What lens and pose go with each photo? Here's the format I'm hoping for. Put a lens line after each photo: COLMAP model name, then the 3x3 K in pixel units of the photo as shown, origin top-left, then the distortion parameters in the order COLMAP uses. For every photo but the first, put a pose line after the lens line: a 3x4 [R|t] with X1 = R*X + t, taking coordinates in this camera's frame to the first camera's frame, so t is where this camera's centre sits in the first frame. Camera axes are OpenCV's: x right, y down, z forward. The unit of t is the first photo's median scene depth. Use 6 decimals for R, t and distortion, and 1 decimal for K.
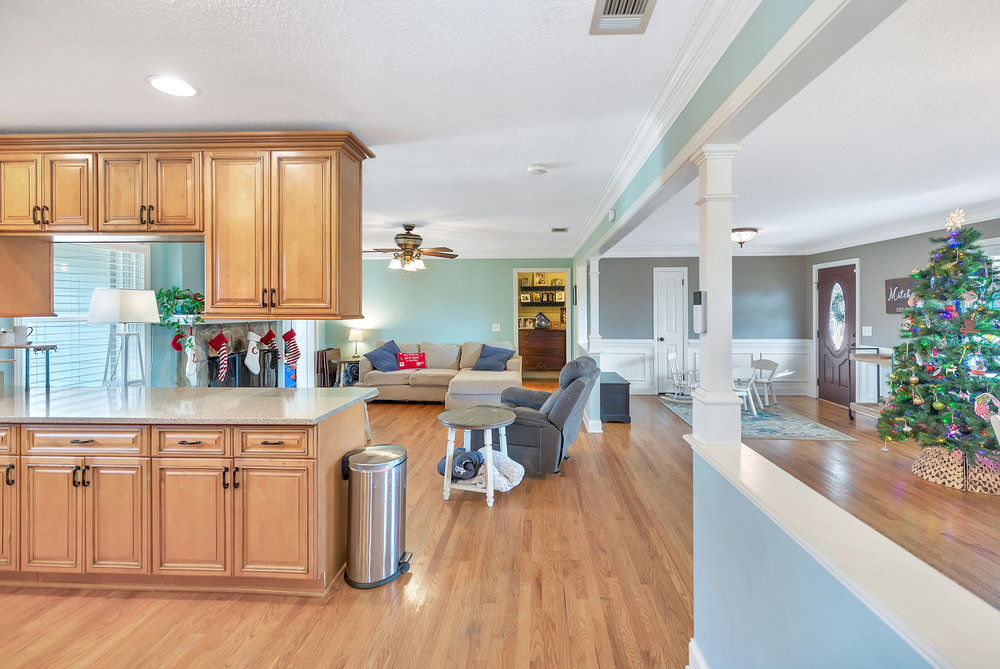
lens RADIAL K [[467.2, 0, 508.2], [0, 467.2, 308.1], [0, 0, 1]] dist [0.005933, 0.000064]
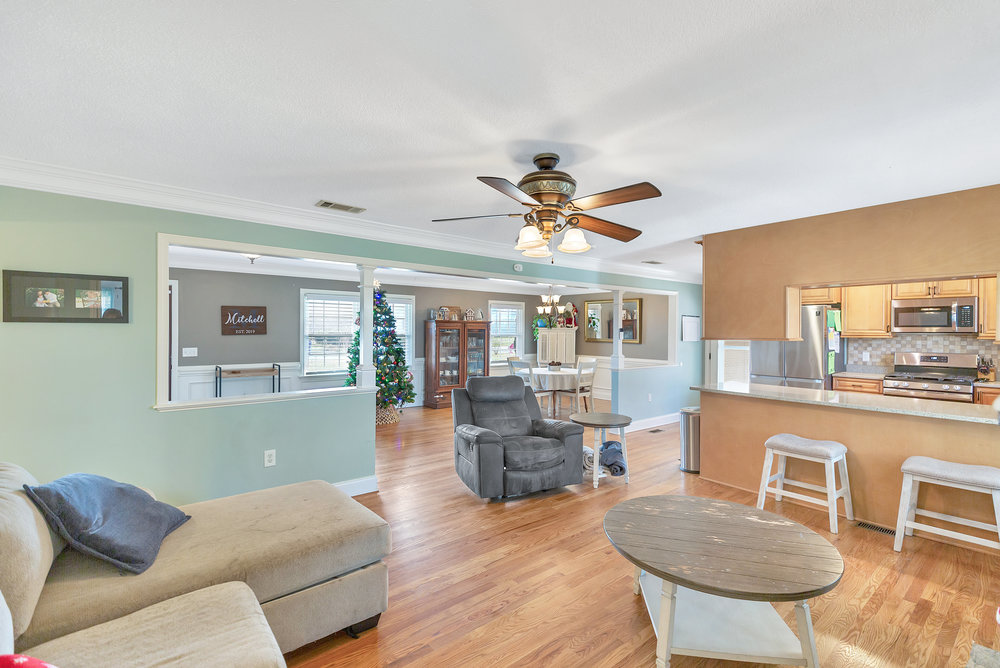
lens RADIAL K [[452.4, 0, 503.0], [0, 452.4, 332.9], [0, 0, 1]] dist [0.000727, 0.000155]
pose [[-0.675601, -0.006545, 0.737238, -0.447280], [-0.005128, 0.999978, 0.004178, -0.001619], [-0.737250, -0.000958, -0.675620, 1.151634]]
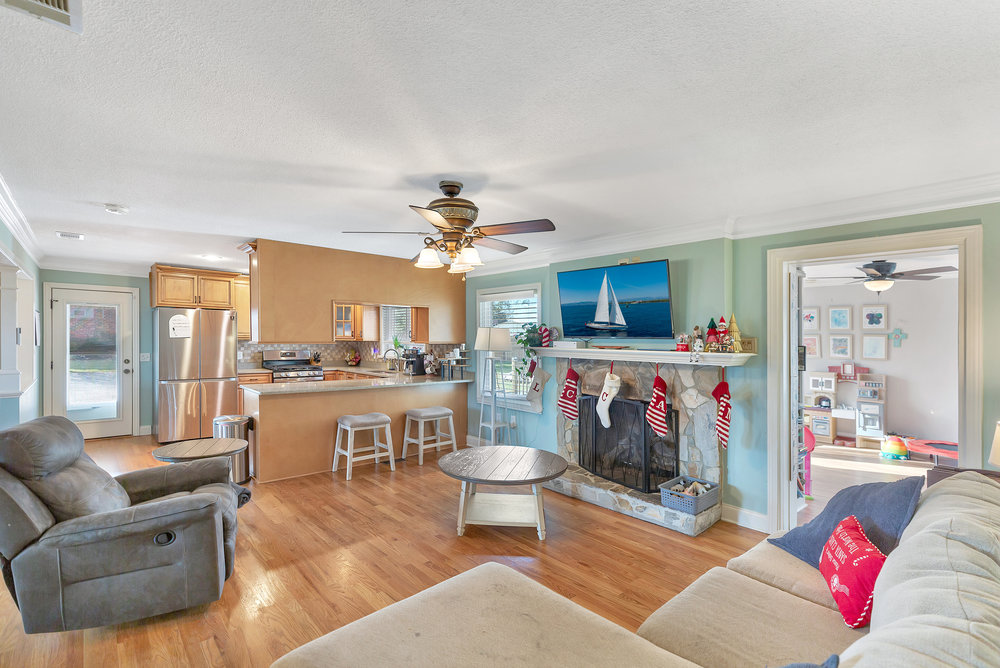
lens RADIAL K [[457.3, 0, 501.8], [0, 457.3, 341.6], [0, 0, 1]] dist [0.003074, 0.000263]
pose [[-0.703672, -0.002793, -0.710520, 0.097145], [-0.012704, 0.999882, 0.008651, -0.004306], [0.710412, 0.015114, -0.703624, 1.205266]]
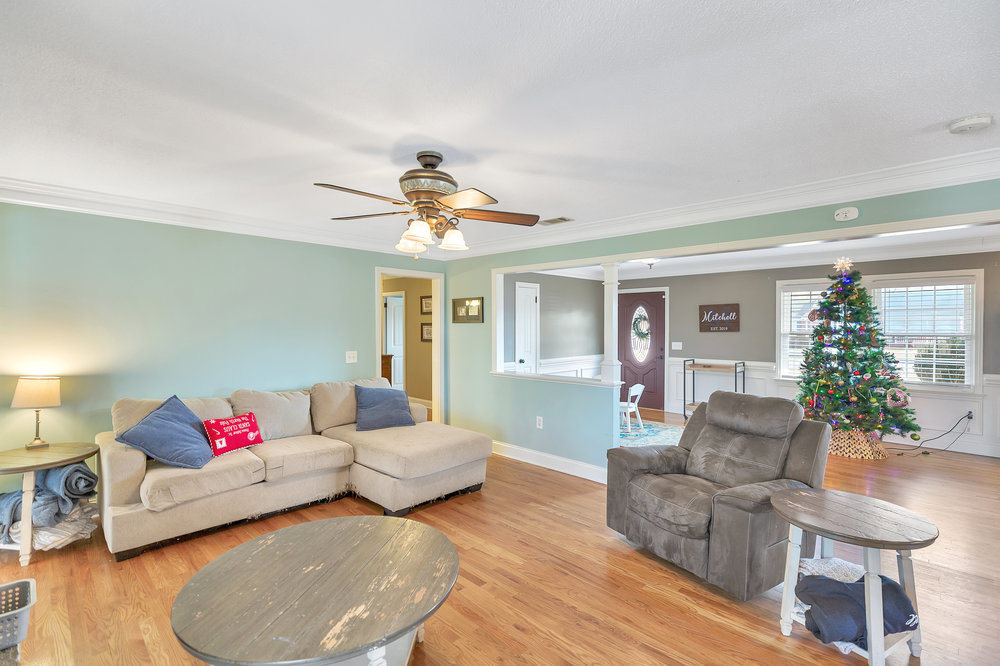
lens RADIAL K [[458.0, 0, 503.6], [0, 458.0, 328.9], [0, 0, 1]] dist [0.002544, 0.000459]
pose [[0.657032, -0.001284, 0.753862, -0.446231], [-0.003496, 0.999983, 0.004749, -0.000130], [-0.753855, -0.005756, 0.657016, 0.541152]]
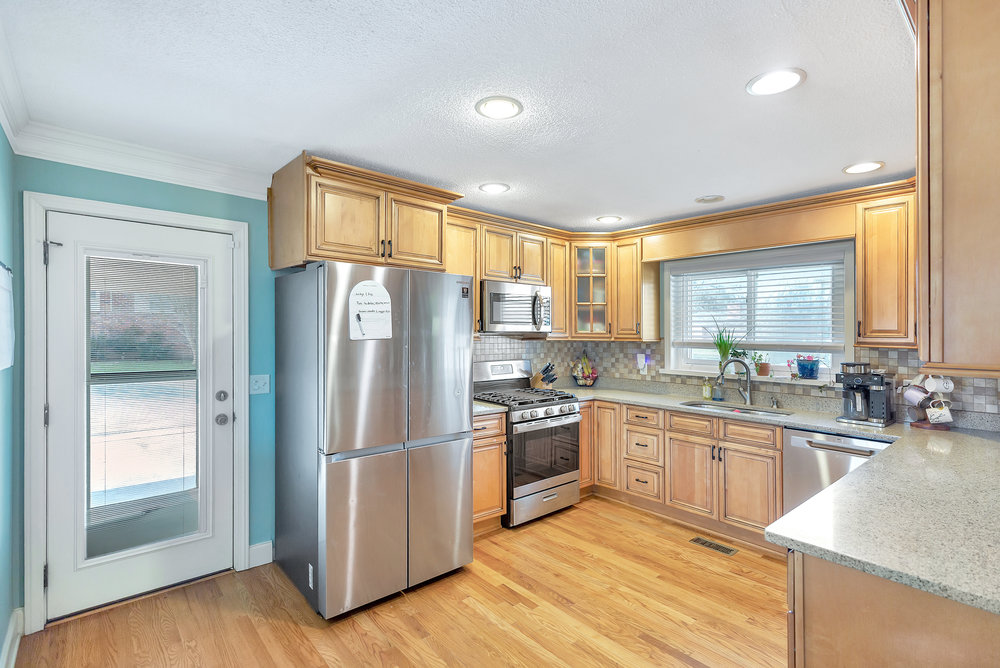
lens RADIAL K [[470.8, 0, 502.3], [0, 470.8, 334.1], [0, 0, 1]] dist [-0.001598, -0.000358]
pose [[-0.712927, -0.003206, -0.701231, 0.081879], [-0.009848, 0.999937, 0.005441, -0.003453], [0.701169, 0.010785, -0.712913, 0.409314]]
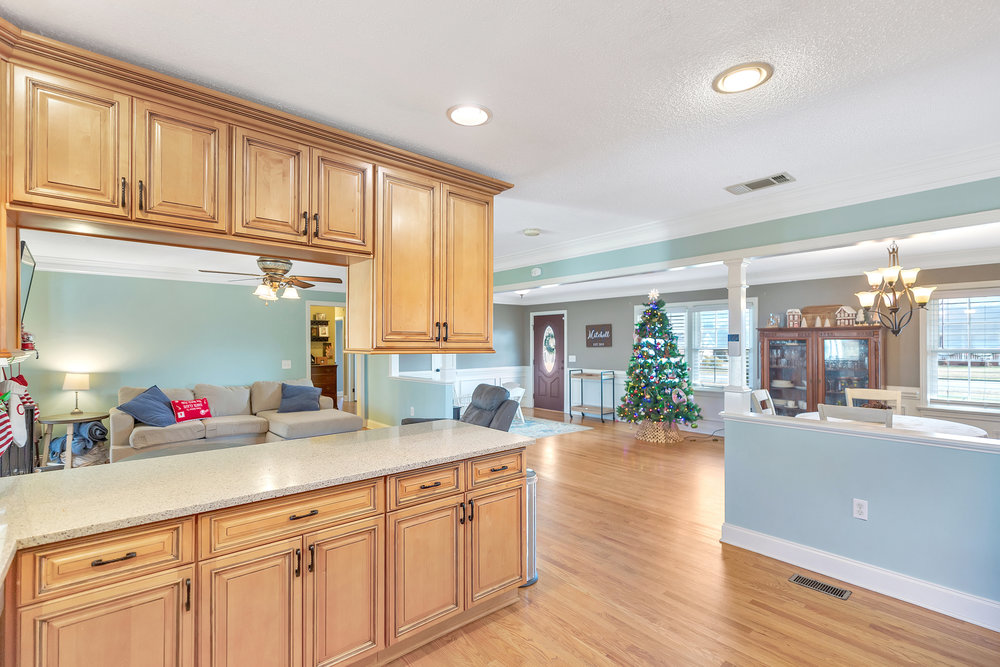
lens RADIAL K [[461.8, 0, 498.1], [0, 461.8, 341.1], [0, 0, 1]] dist [0.004854, 0.000037]
pose [[0.723439, 0.004871, 0.690371, -0.432461], [-0.000947, 0.999981, -0.006063, 0.001500], [-0.690387, 0.003733, 0.723430, 0.084753]]
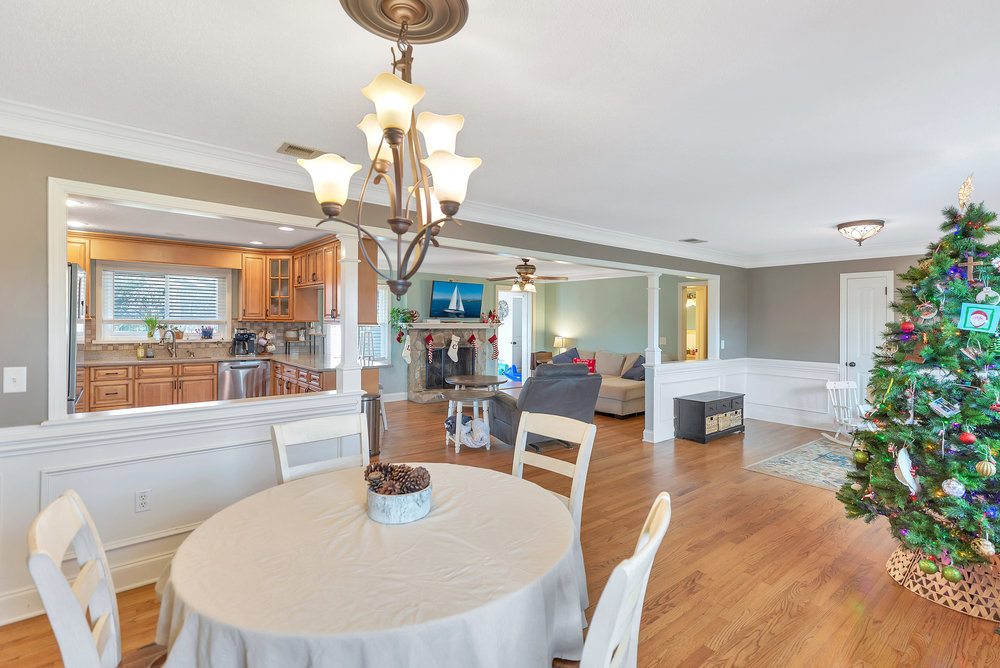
lens RADIAL K [[468.8, 0, 511.6], [0, 468.8, 326.2], [0, 0, 1]] dist [0.002317, 0.000549]
pose [[0.687189, 0.018313, -0.726248, 0.620161], [-0.012940, 0.999832, 0.012967, -0.000536], [0.726363, 0.000487, 0.687311, 0.052996]]
